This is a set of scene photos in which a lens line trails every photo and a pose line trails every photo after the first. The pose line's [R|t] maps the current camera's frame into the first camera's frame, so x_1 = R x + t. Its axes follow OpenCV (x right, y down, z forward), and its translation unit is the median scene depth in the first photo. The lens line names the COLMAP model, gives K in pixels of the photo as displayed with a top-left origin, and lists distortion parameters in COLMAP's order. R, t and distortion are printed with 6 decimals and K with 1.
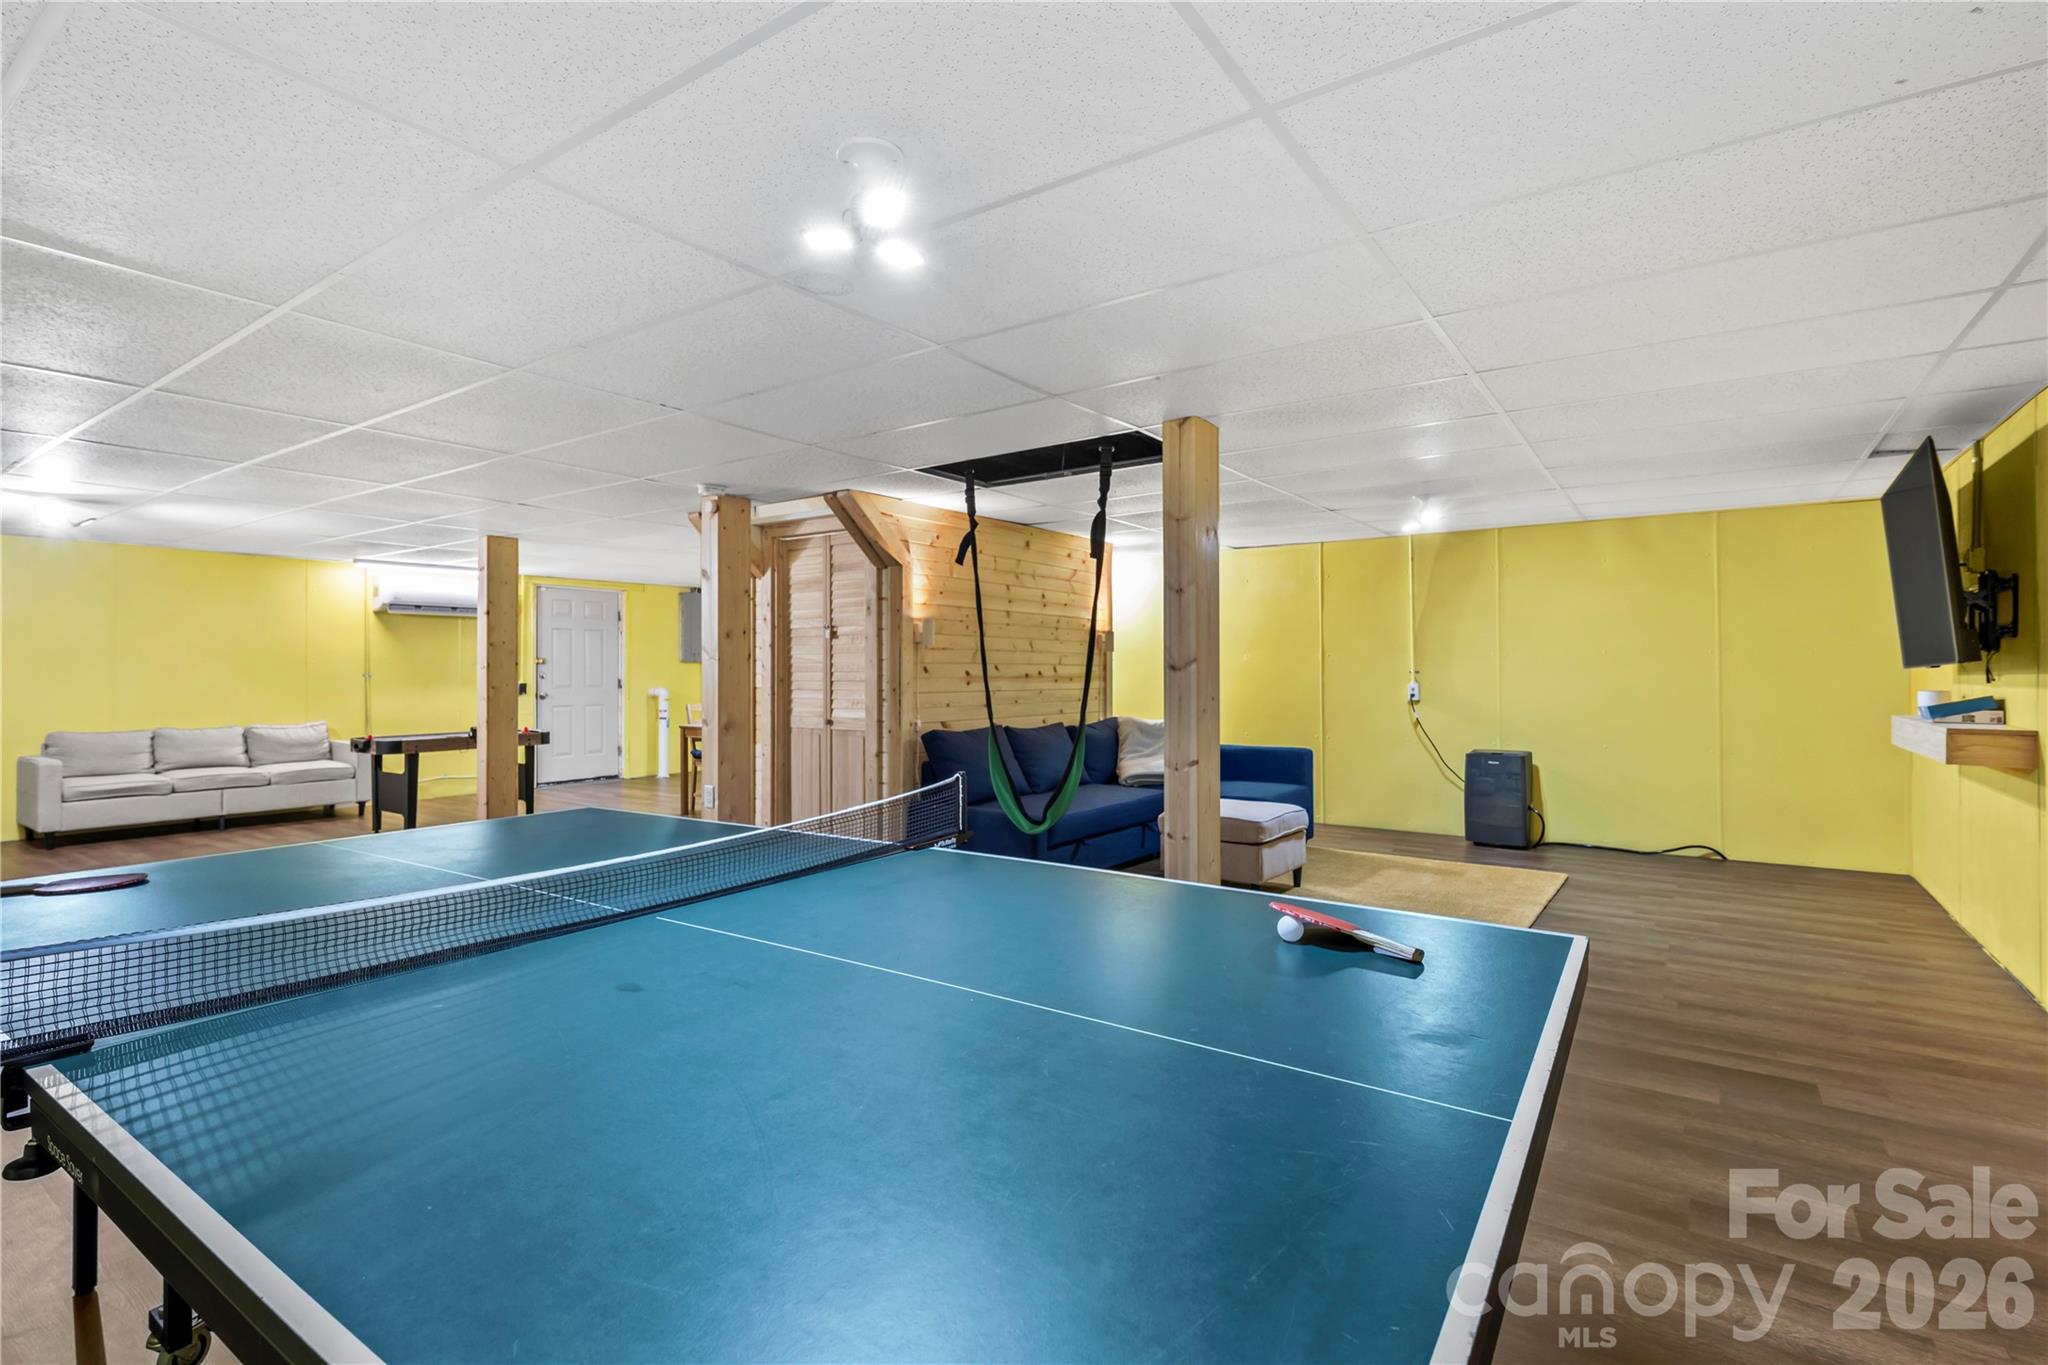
lens RADIAL K [[985.8, 0, 1024.0], [0, 985.8, 682.5], [0, 0, 1]] dist [-0.000116, -0.000013]
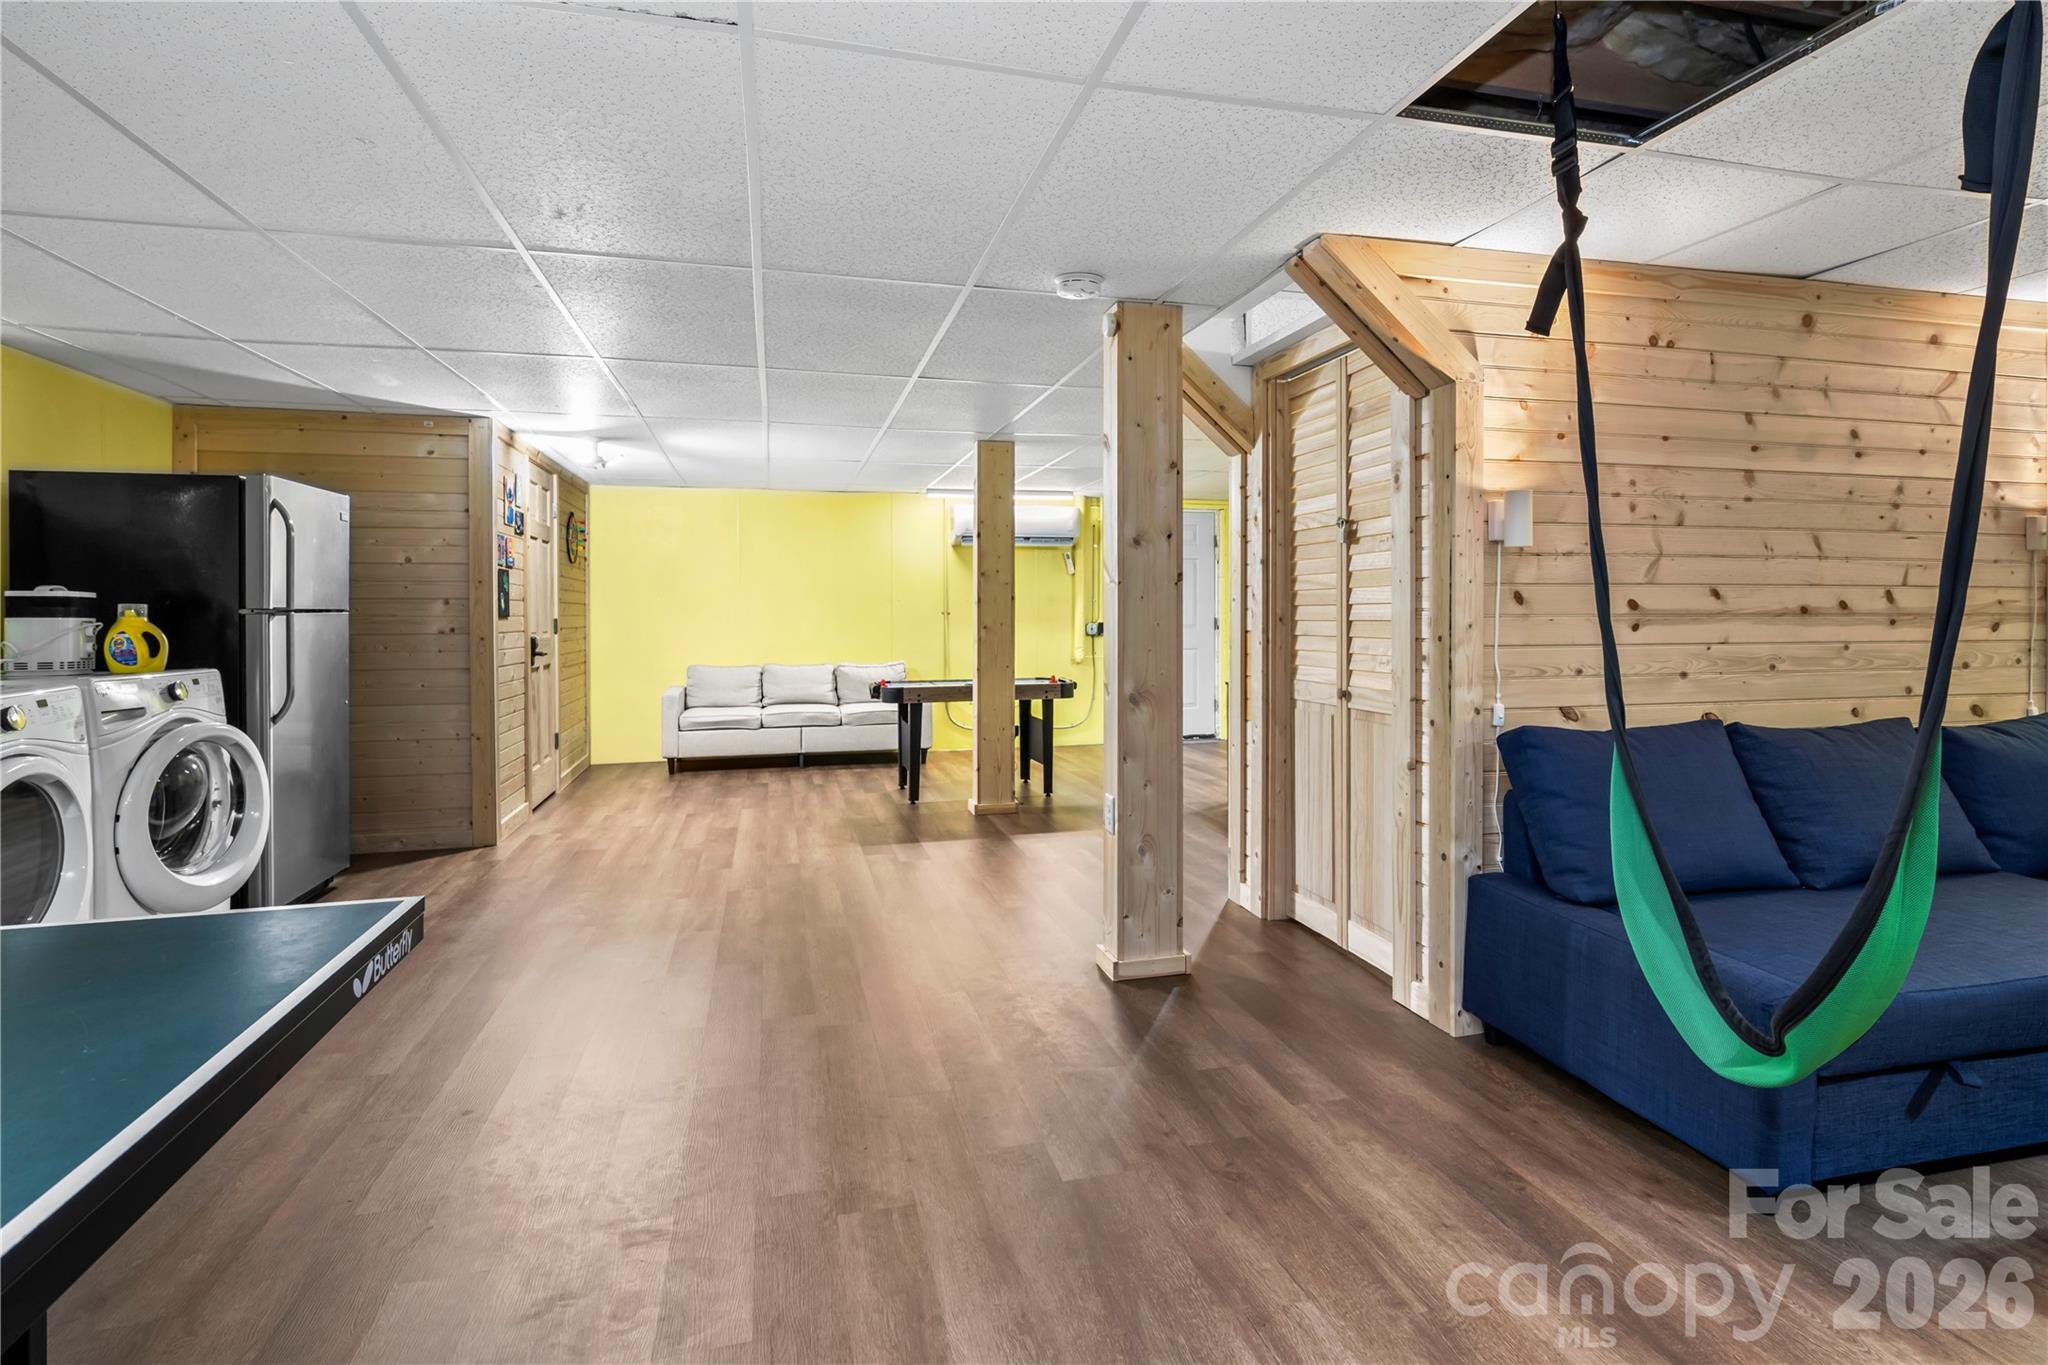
lens RADIAL K [[1019.4, 0, 1029.0], [0, 1019.4, 621.8], [0, 0, 1]] dist [-0.001479, -0.000293]
pose [[0.759037, 0.004161, -0.651034, 0.042056], [-0.004878, 0.999988, 0.000705, -0.000365], [0.651029, 0.002640, 0.759049, 0.462285]]
